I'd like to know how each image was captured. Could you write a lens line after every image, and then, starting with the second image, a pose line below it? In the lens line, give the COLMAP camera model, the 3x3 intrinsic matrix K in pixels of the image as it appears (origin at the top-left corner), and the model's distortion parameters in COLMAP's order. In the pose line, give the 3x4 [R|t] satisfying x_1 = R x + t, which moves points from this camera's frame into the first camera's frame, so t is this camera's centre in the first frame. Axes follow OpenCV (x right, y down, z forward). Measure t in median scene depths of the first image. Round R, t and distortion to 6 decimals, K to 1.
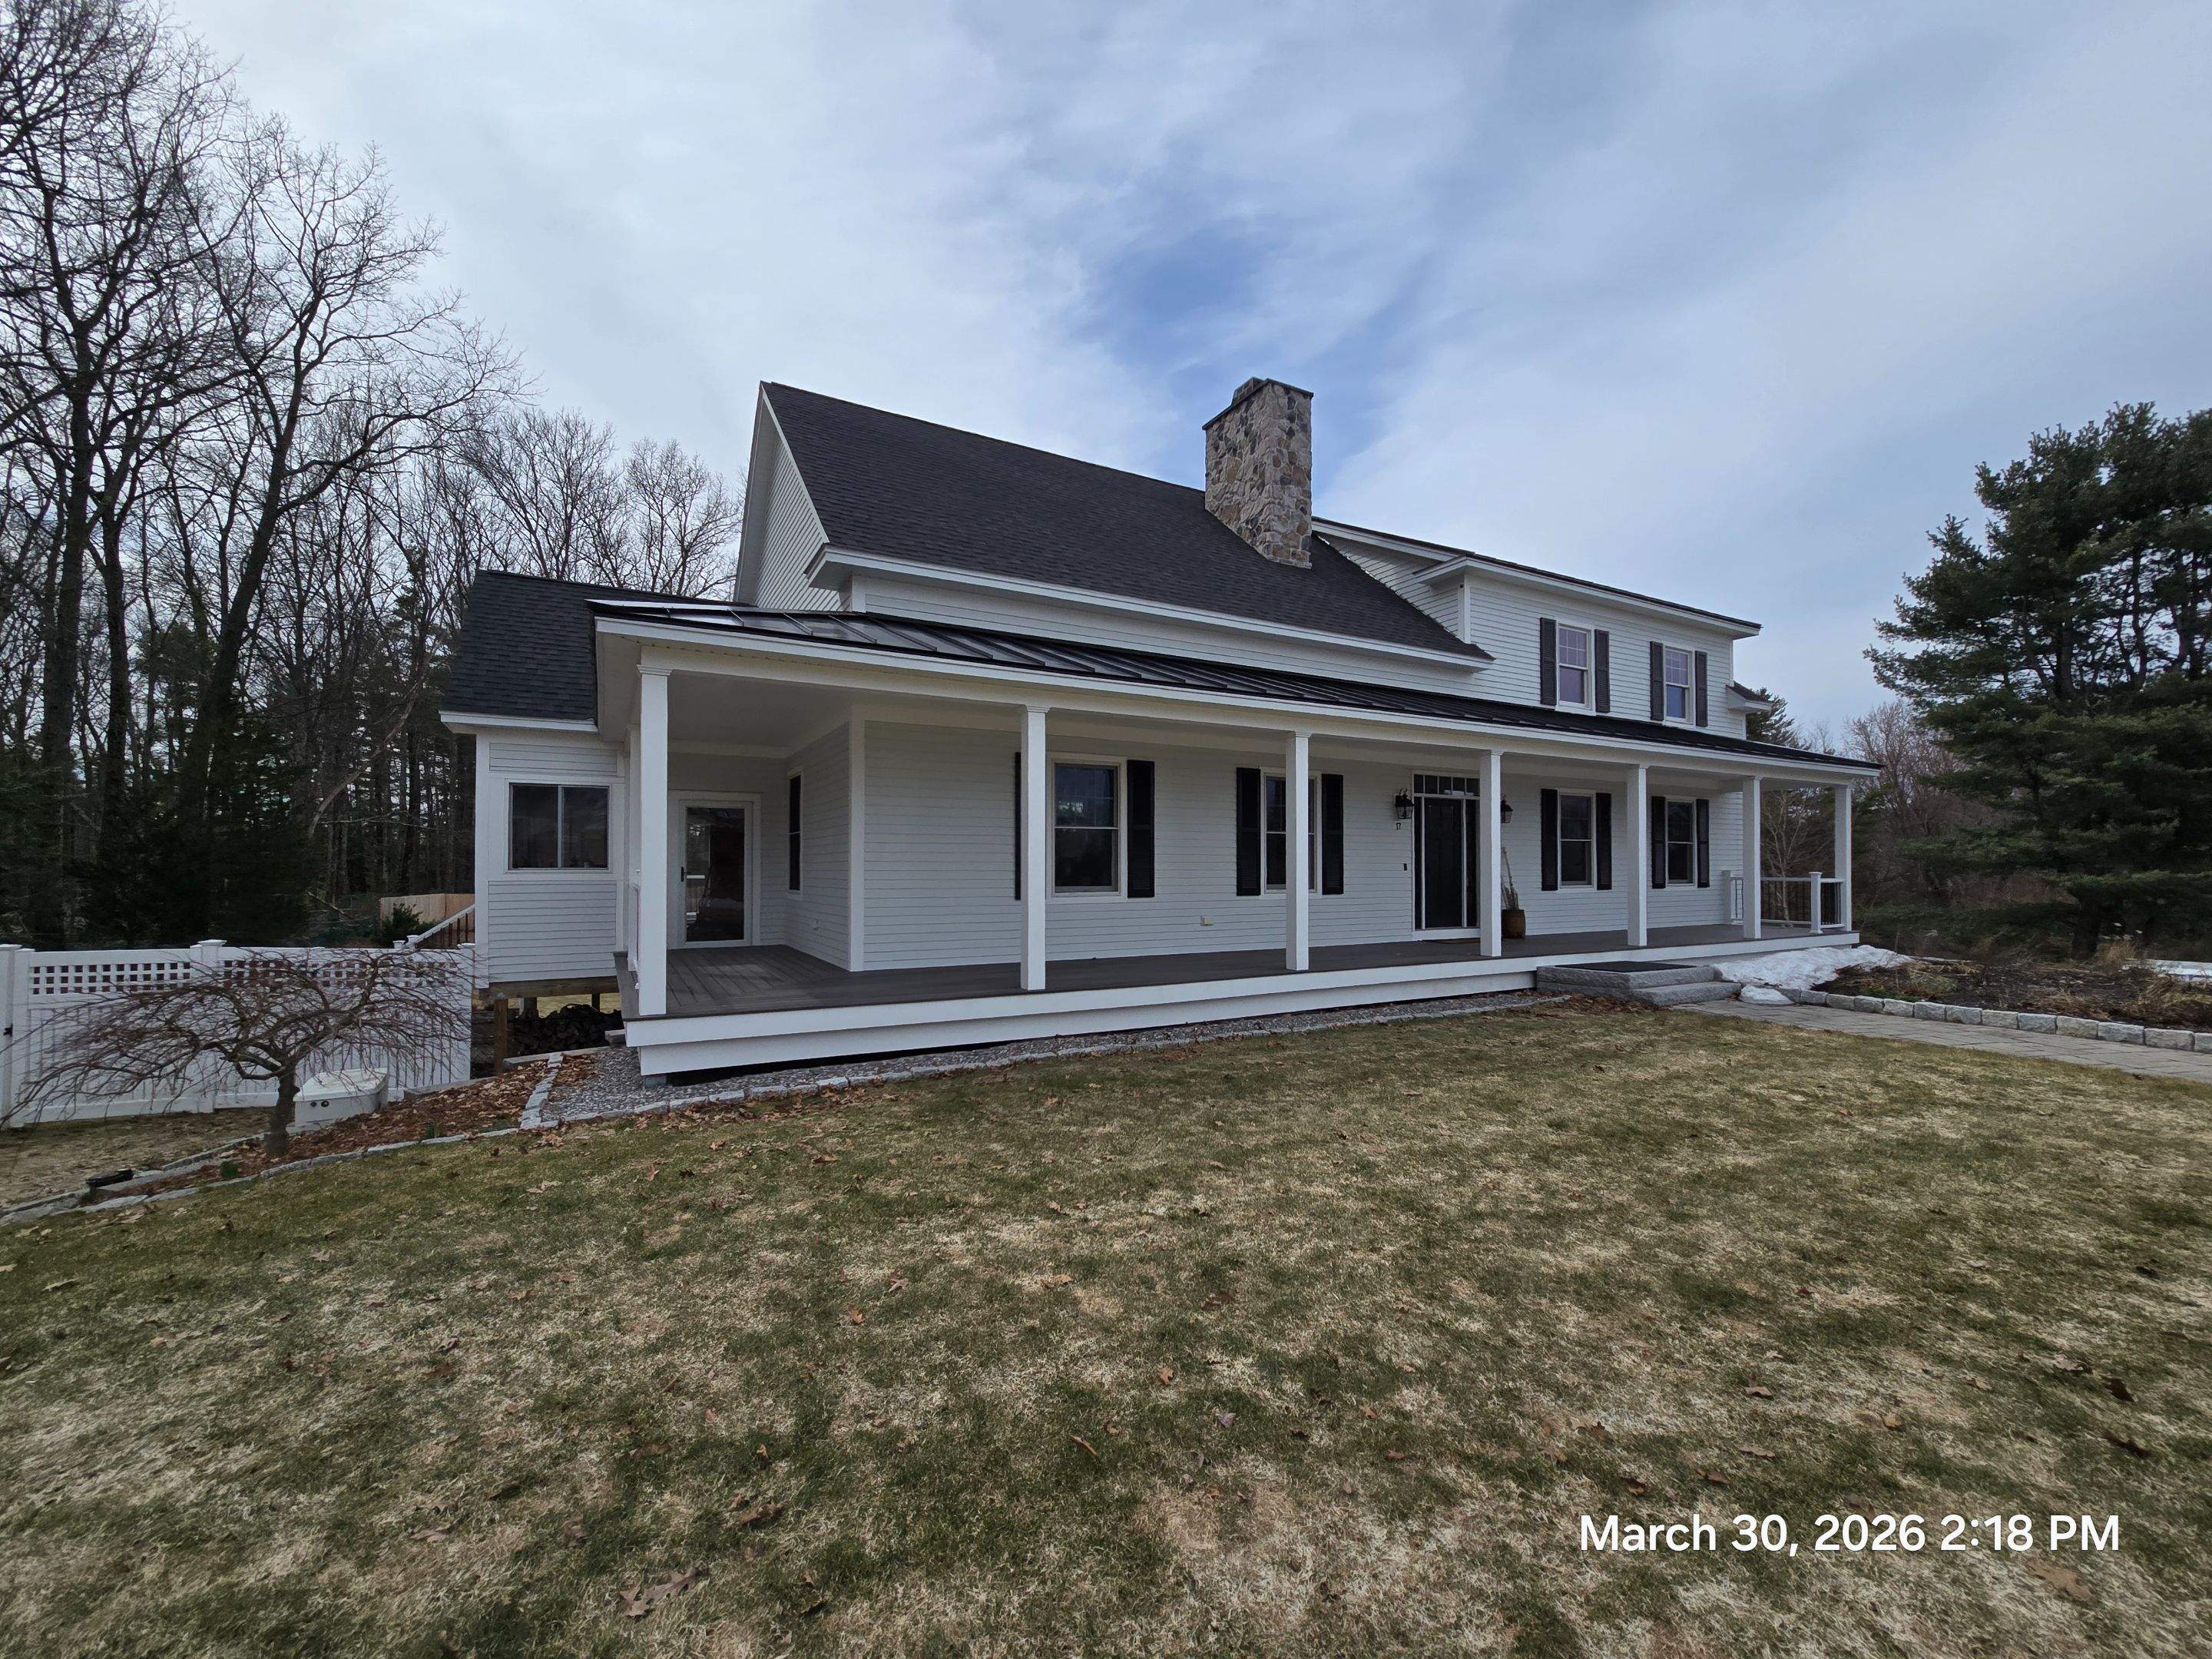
lens RADIAL K [[903.5, 0, 1091.0], [0, 903.5, 868.8], [0, 0, 1]] dist [-0.001303, 0.000599]
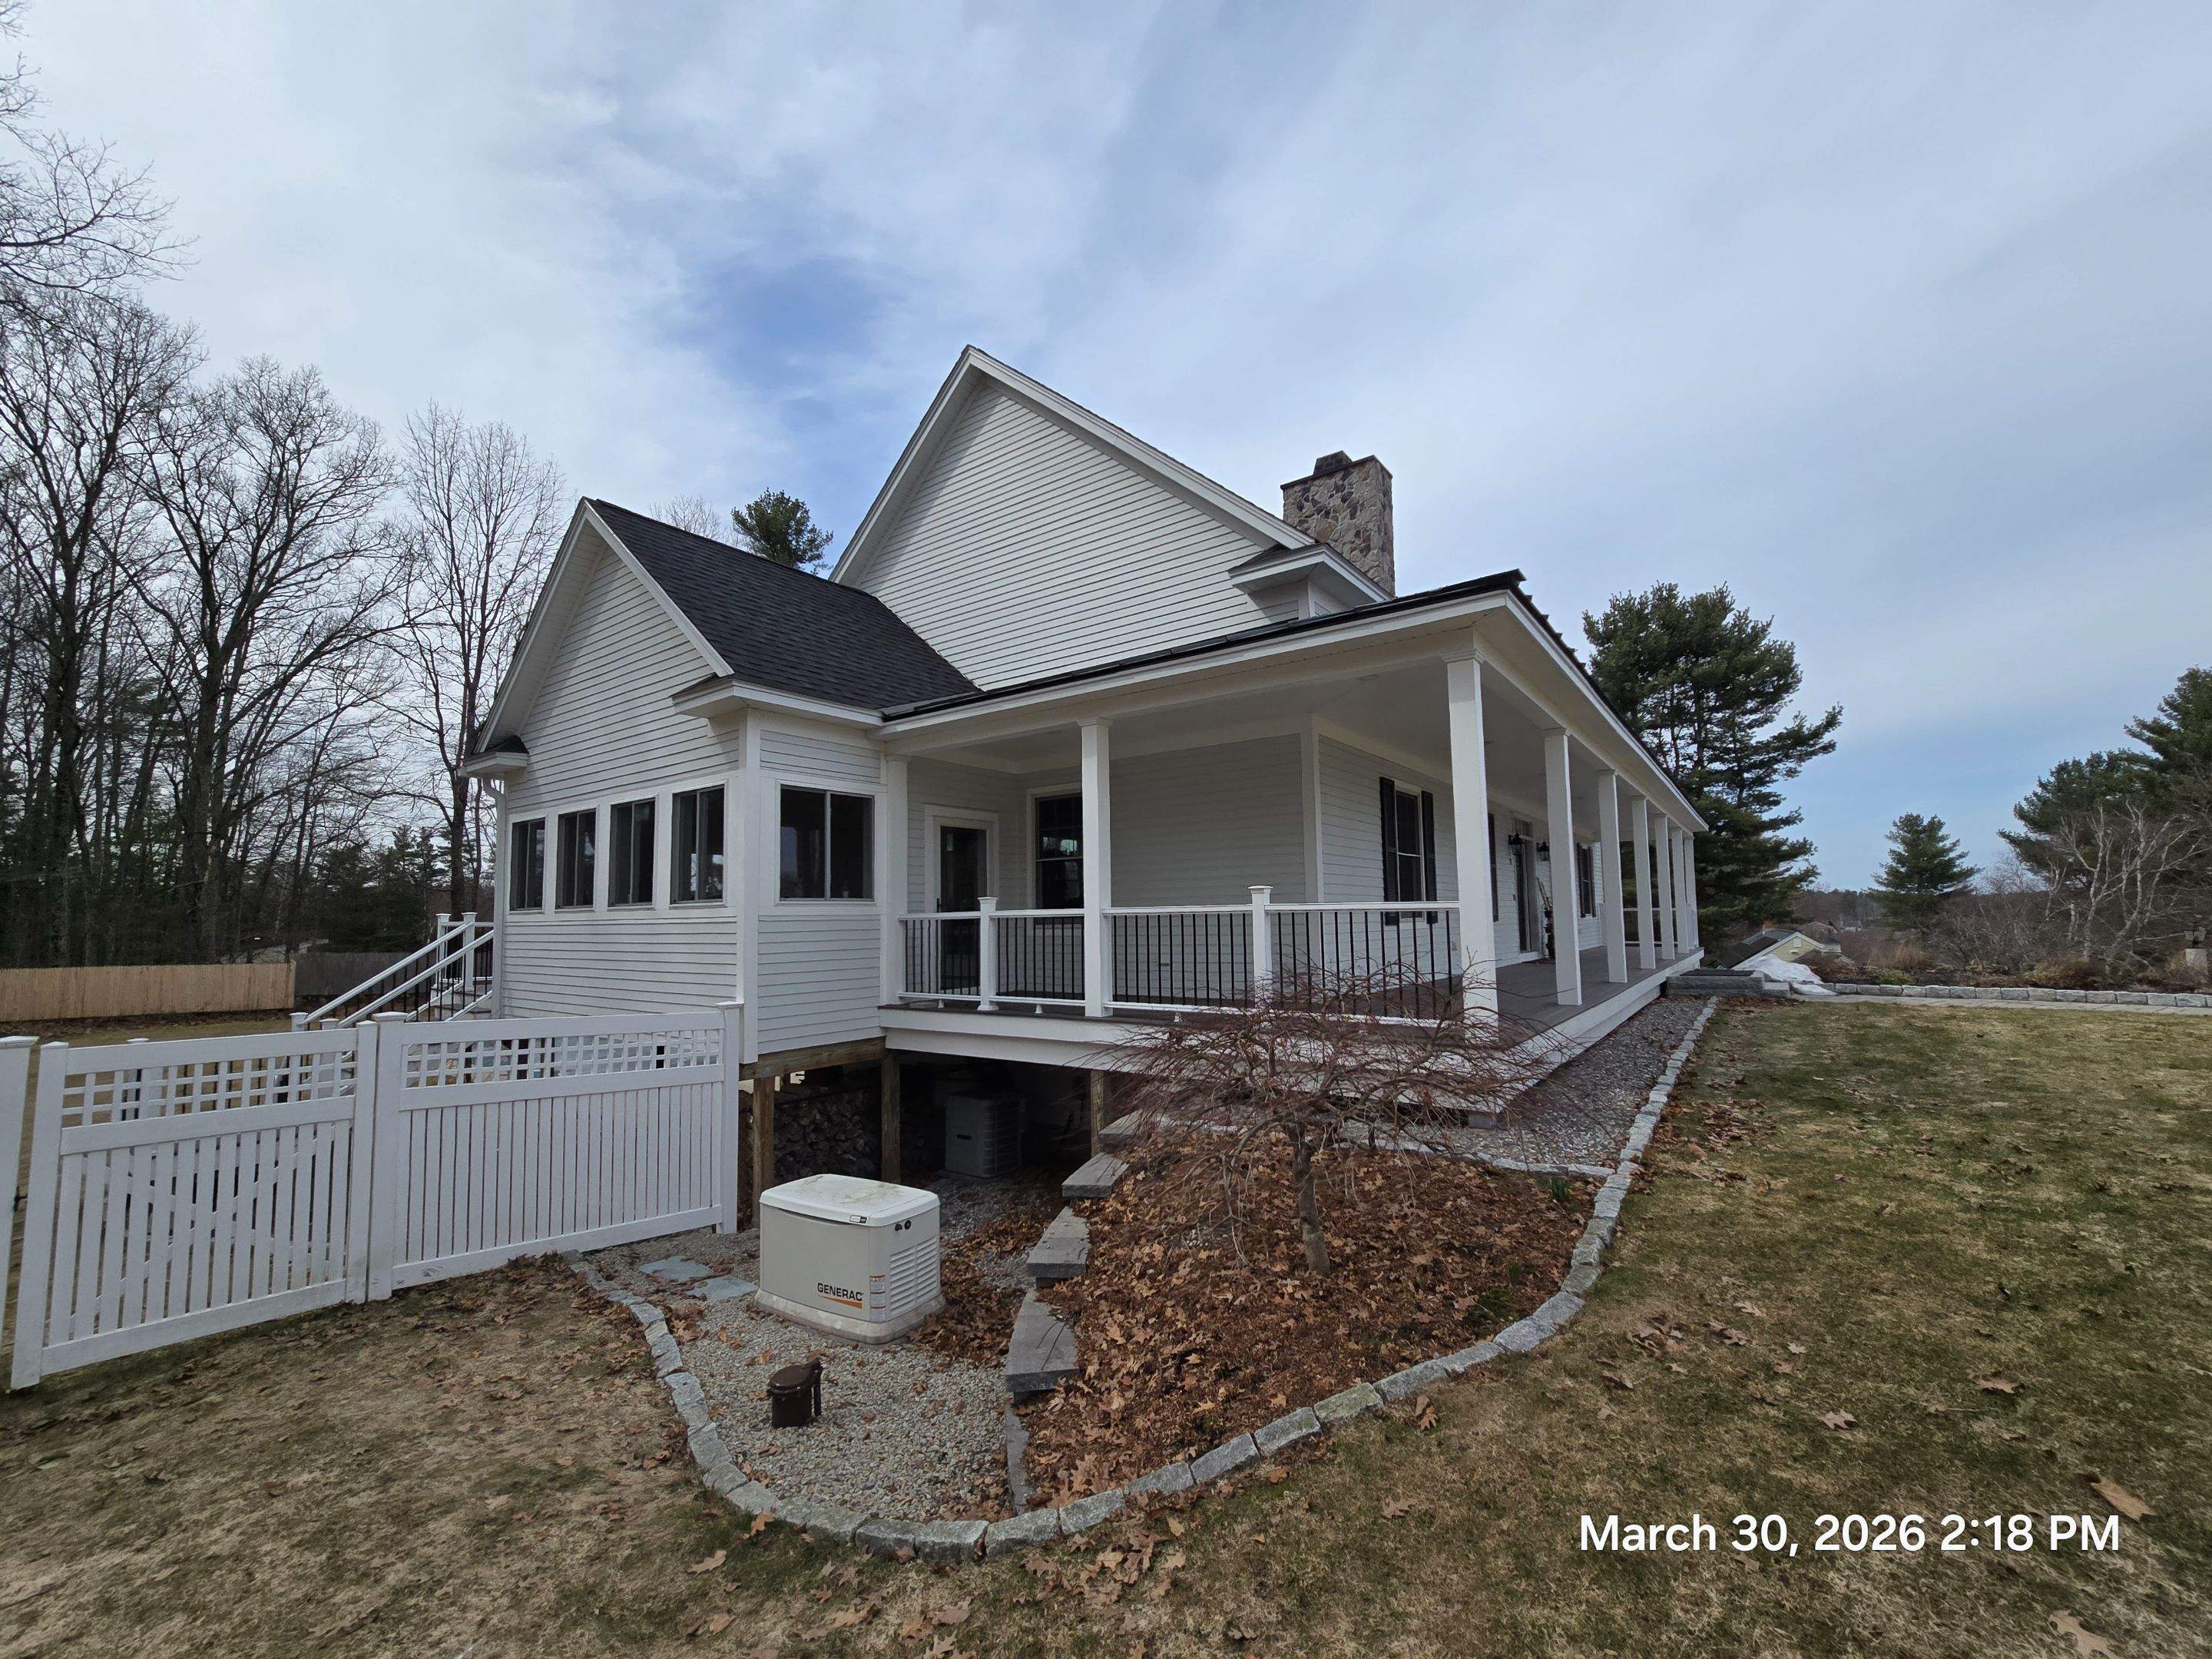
lens RADIAL K [[909.0, 0, 1112.4], [0, 909.0, 915.4], [0, 0, 1]] dist [-0.010570, 0.002850]
pose [[0.908742, -0.011250, 0.417207, -0.568912], [0.014930, 0.999873, -0.005557, 0.017375], [-0.417092, 0.011279, 0.908794, 0.163864]]
